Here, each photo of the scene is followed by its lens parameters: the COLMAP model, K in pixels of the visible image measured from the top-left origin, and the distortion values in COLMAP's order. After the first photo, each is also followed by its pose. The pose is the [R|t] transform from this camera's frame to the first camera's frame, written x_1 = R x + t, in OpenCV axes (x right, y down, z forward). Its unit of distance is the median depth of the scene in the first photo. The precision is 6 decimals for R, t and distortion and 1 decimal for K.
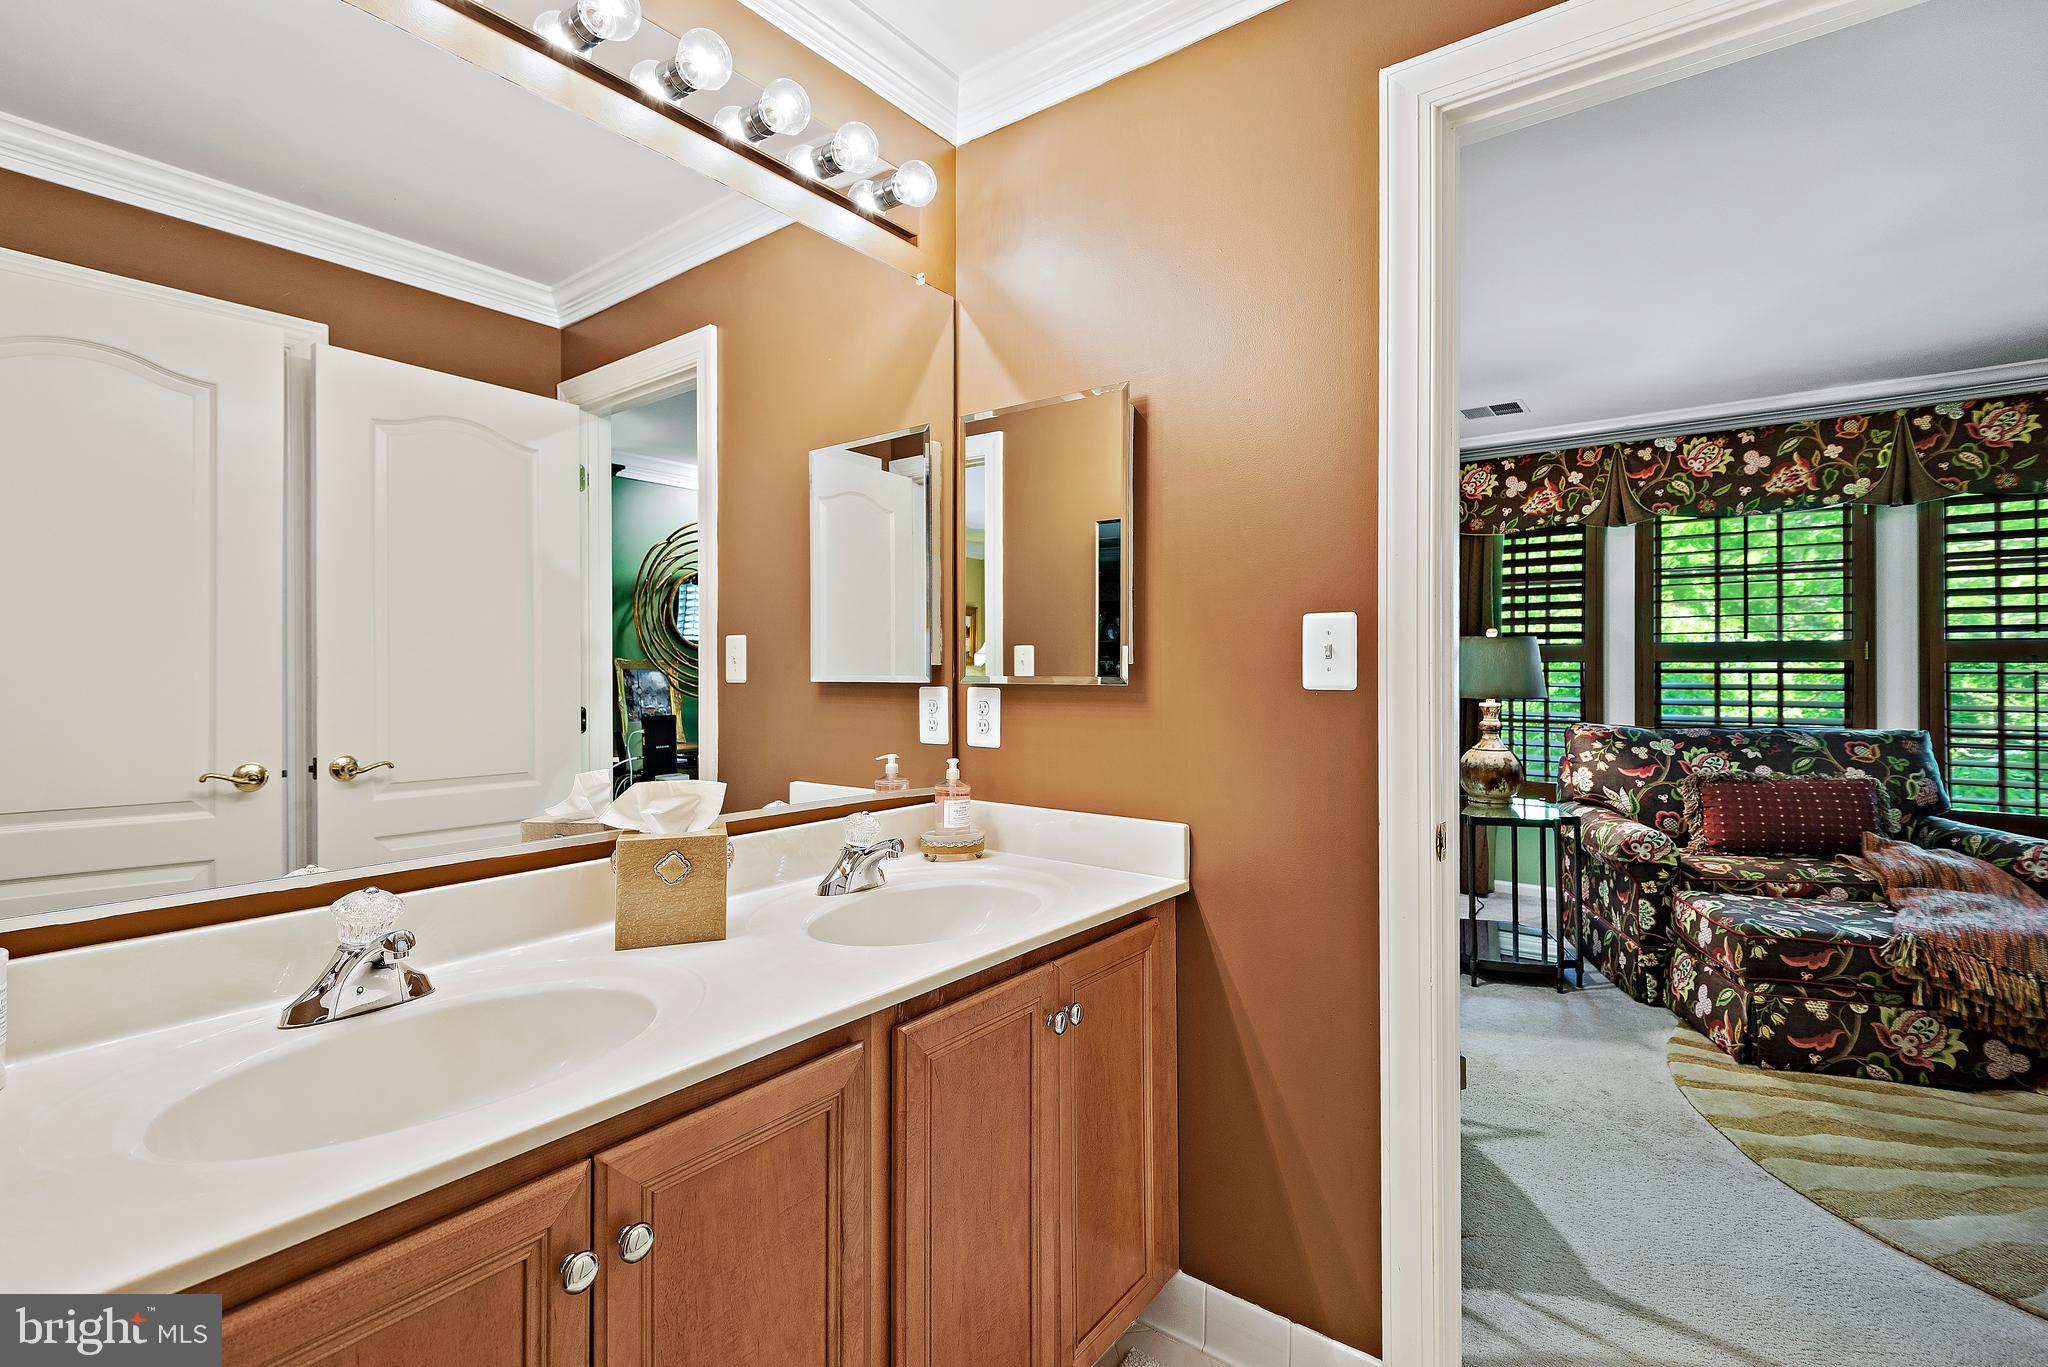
lens RADIAL K [[922.1, 0, 1026.1], [0, 922.1, 672.1], [0, 0, 1]] dist [0.028812, -0.012964]
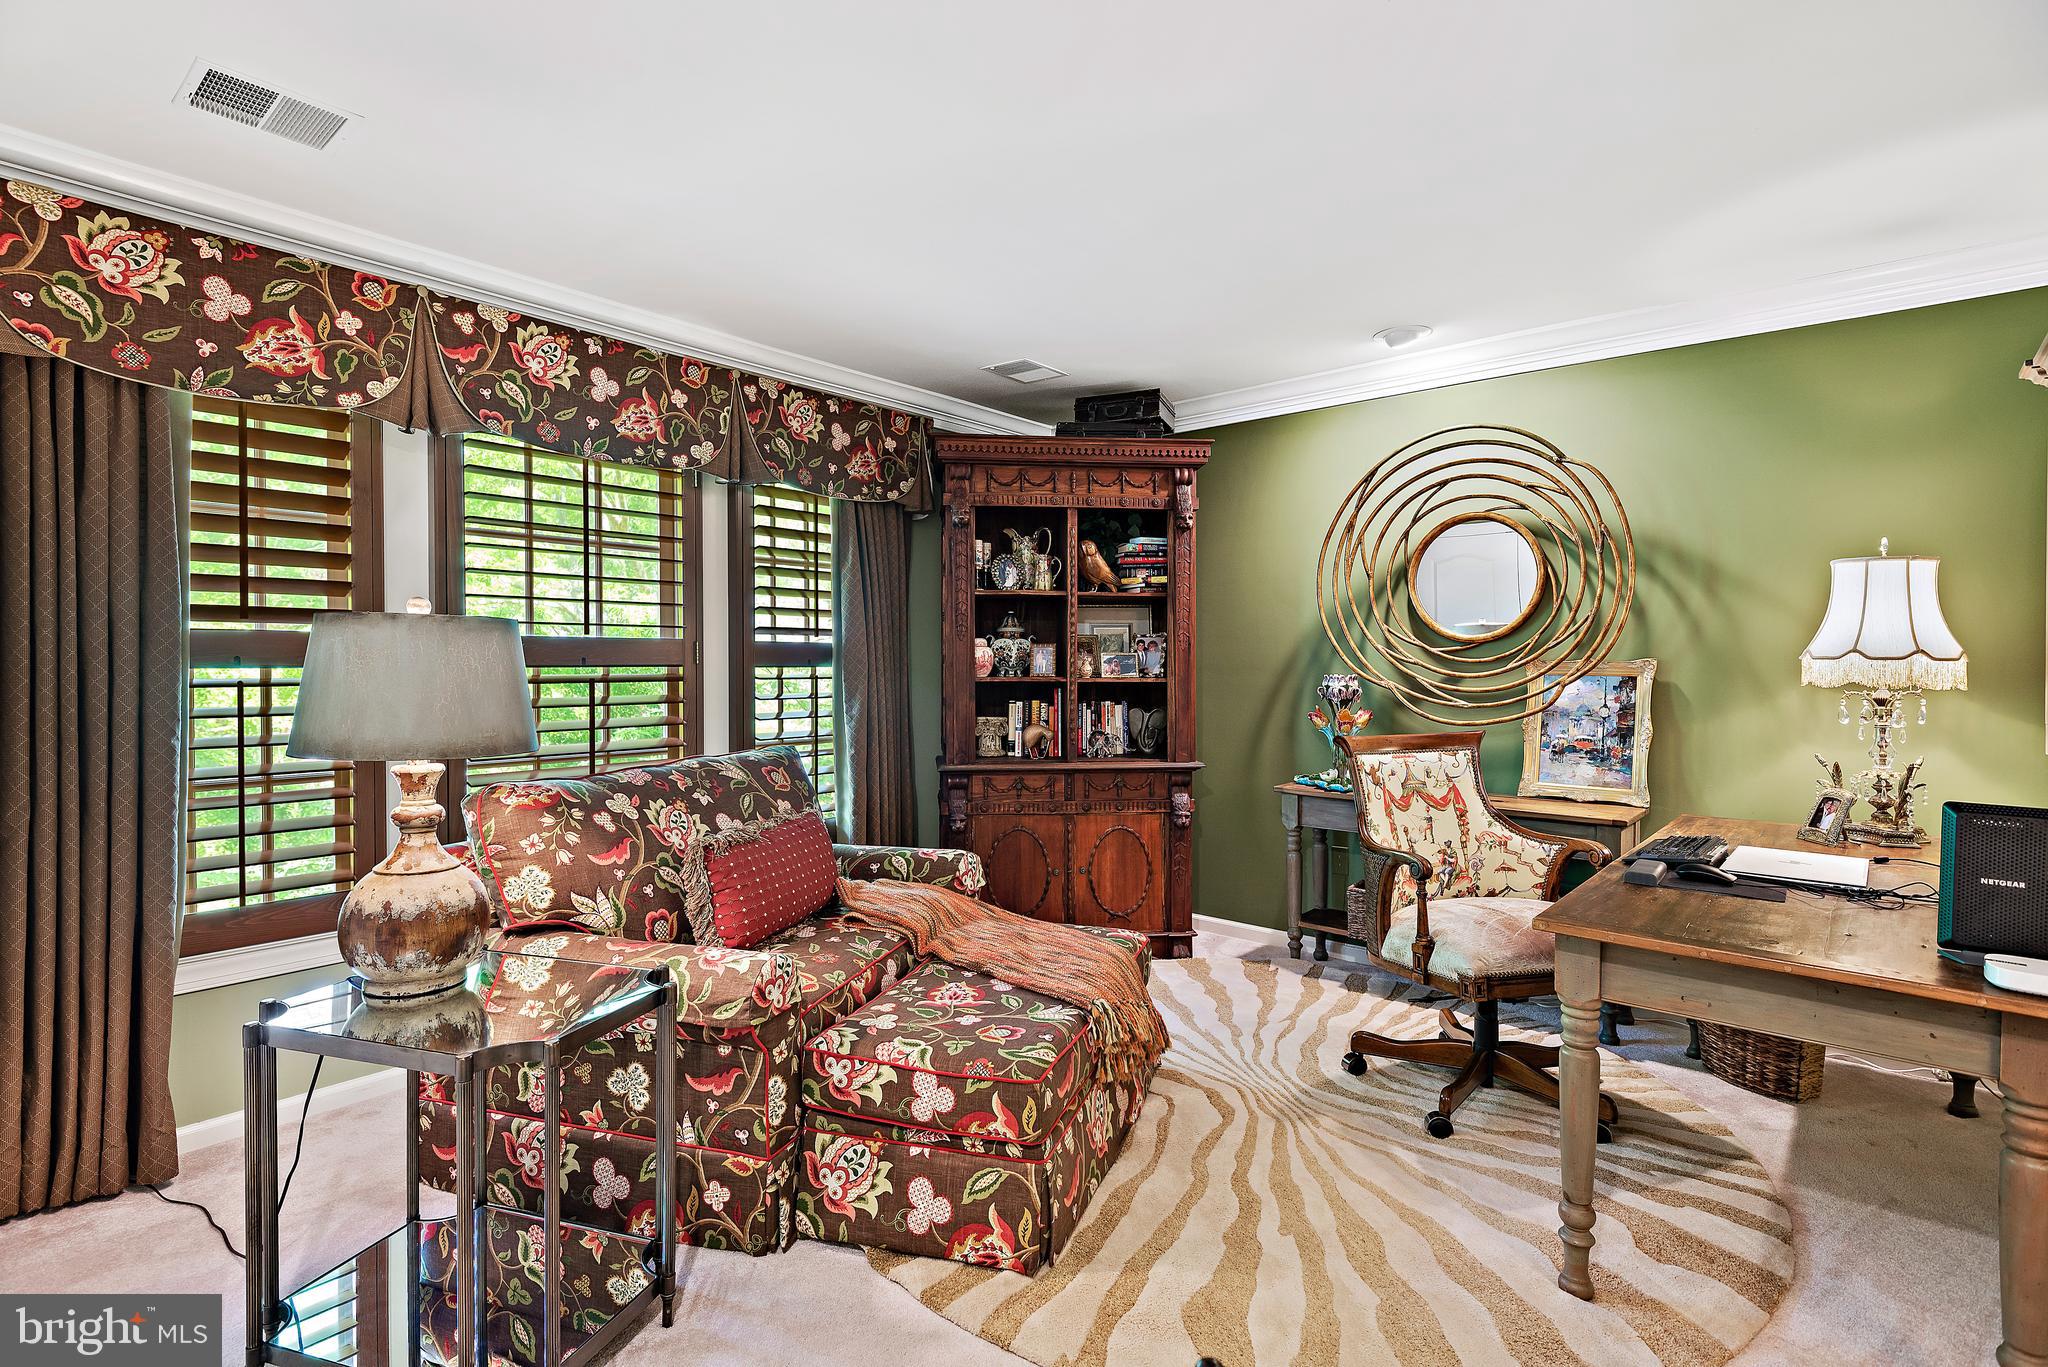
lens RADIAL K [[1003.7, 0, 1025.3], [0, 1003.7, 671.8], [0, 0, 1]] dist [0.018874, -0.004909]
pose [[0.058516, -0.011298, 0.998223, 0.033281], [0.004451, 0.999929, 0.011056, -0.015326], [-0.998277, 0.003796, 0.058562, 0.684165]]
